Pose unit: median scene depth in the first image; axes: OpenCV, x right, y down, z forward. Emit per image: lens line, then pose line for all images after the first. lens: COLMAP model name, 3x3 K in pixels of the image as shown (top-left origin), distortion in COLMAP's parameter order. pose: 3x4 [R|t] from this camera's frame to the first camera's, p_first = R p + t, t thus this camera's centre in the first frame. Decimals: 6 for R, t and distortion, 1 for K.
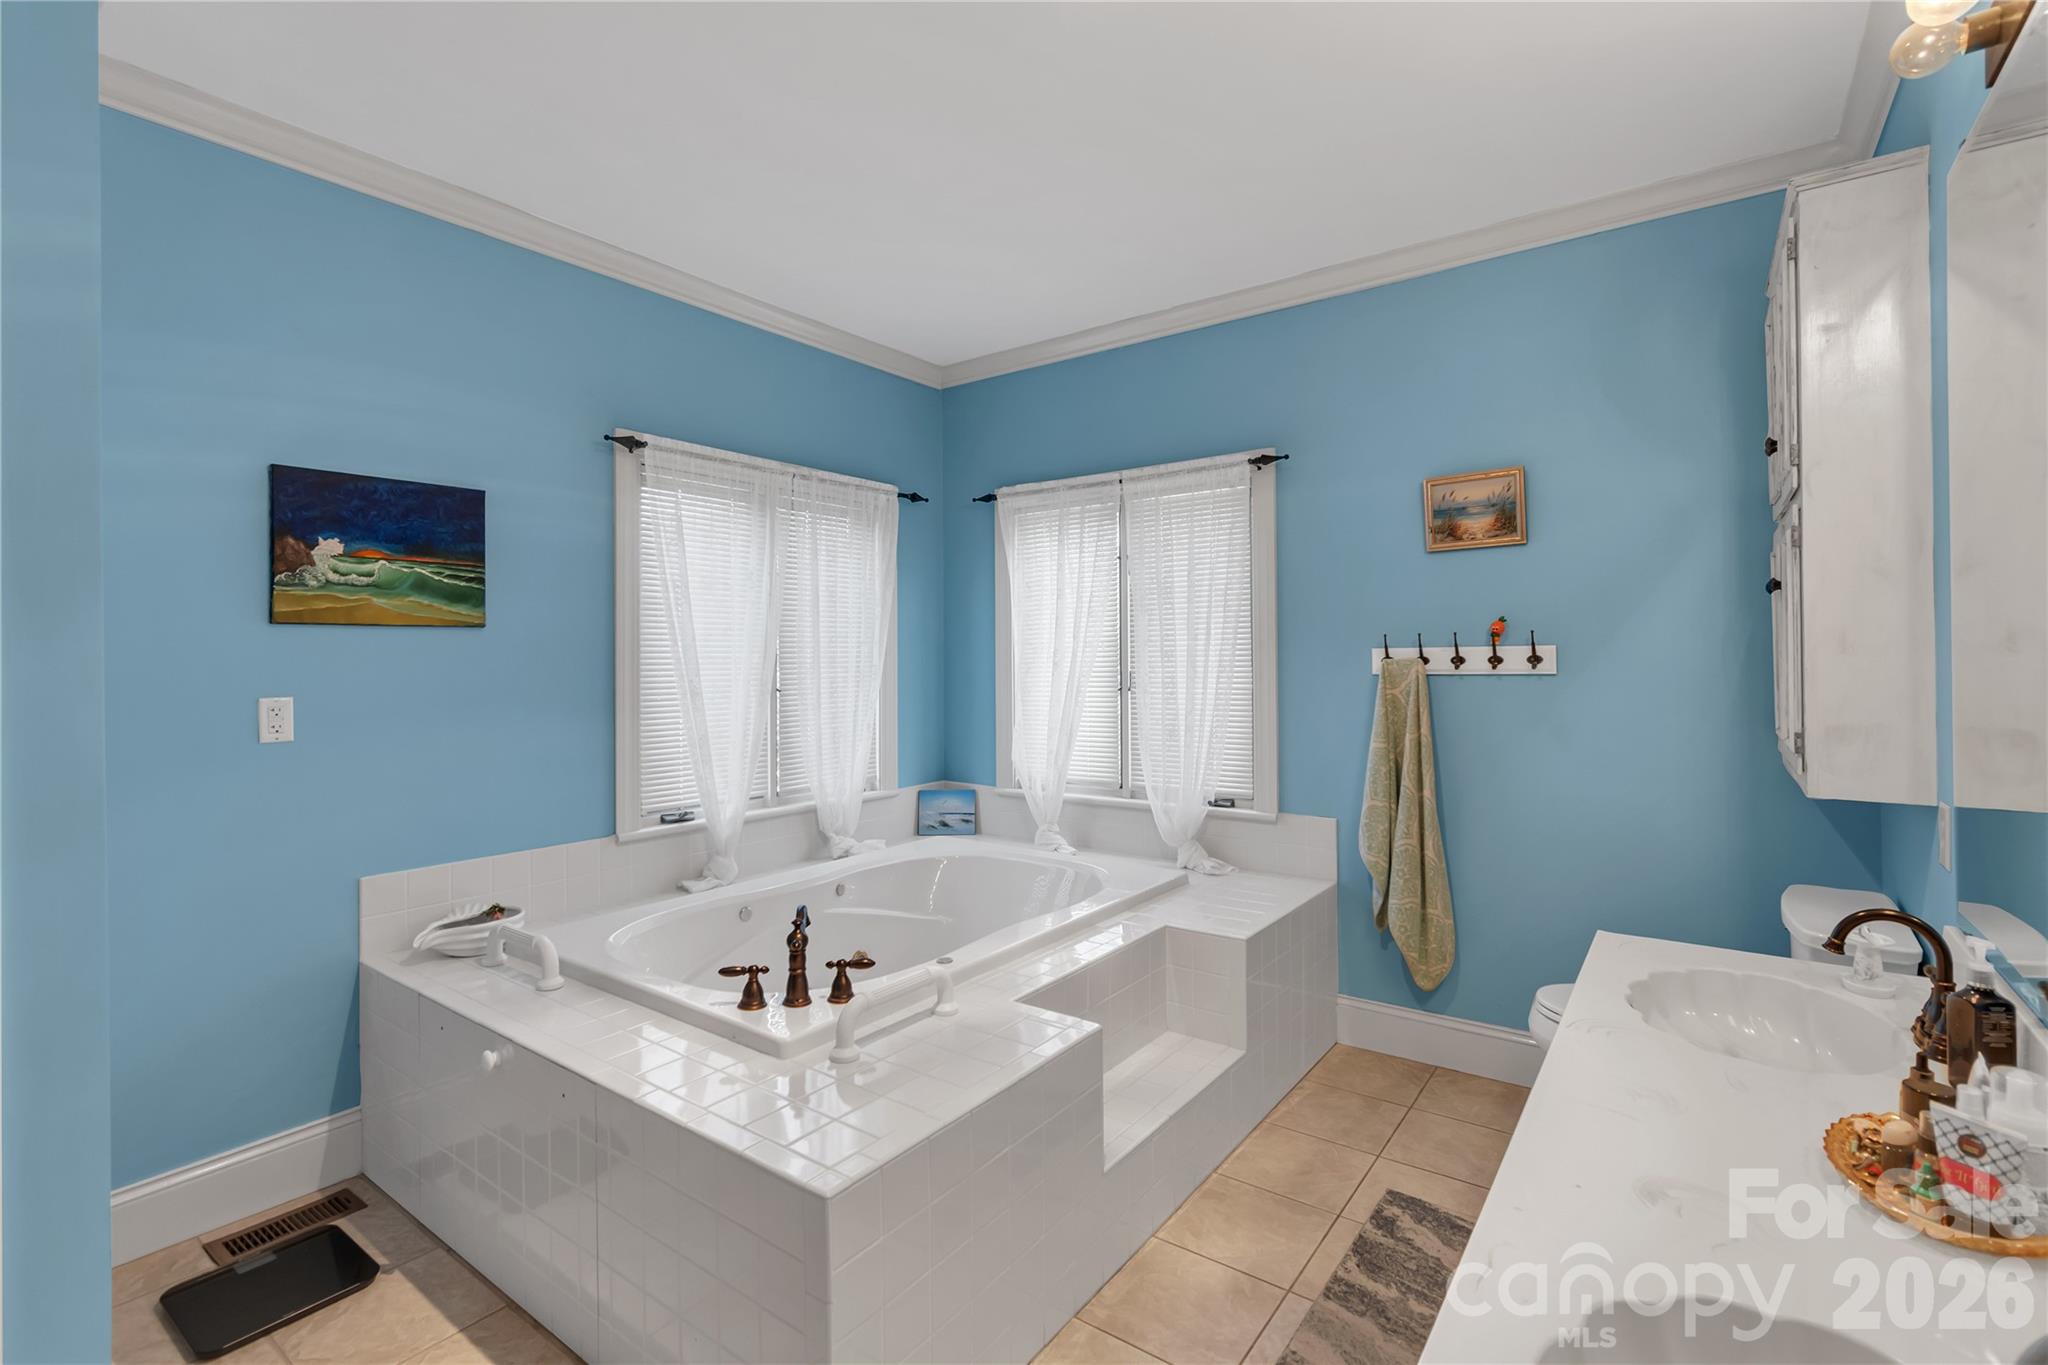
lens RADIAL K [[931.4, 0, 1023.9], [0, 931.4, 664.4], [0, 0, 1]] dist [0.000470, -0.000092]
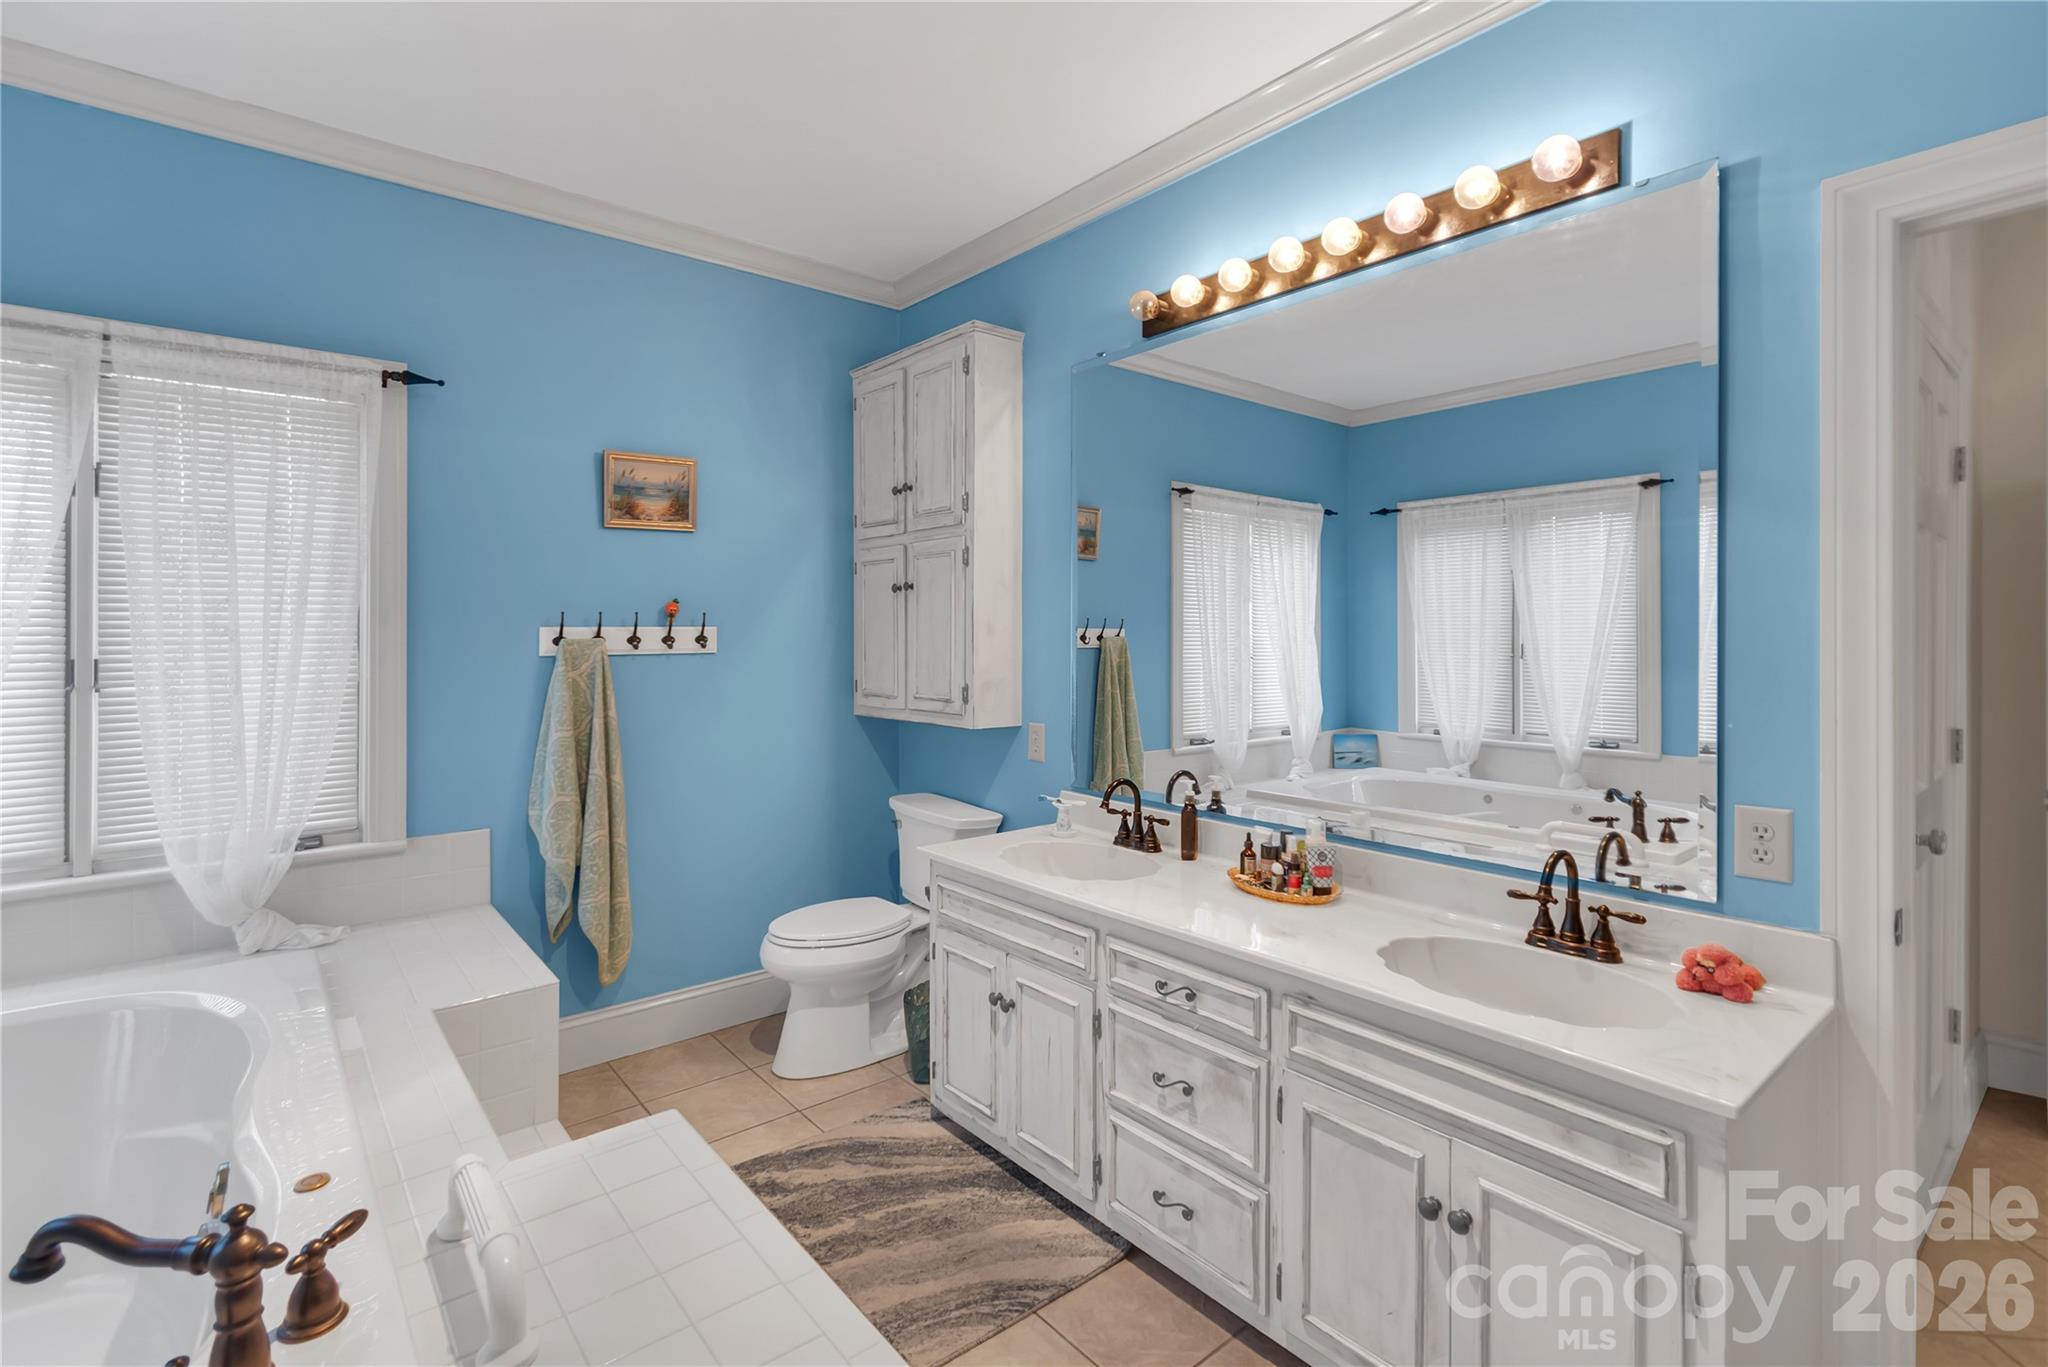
lens RADIAL K [[937.7, 0, 1035.3], [0, 937.7, 647.9], [0, 0, 1]] dist [-0.000165, -0.000470]
pose [[0.238853, -0.007194, 0.971029, -0.401474], [0.006658, 0.999961, 0.005771, 0.000813], [-0.971033, 0.005087, 0.238891, 0.347689]]
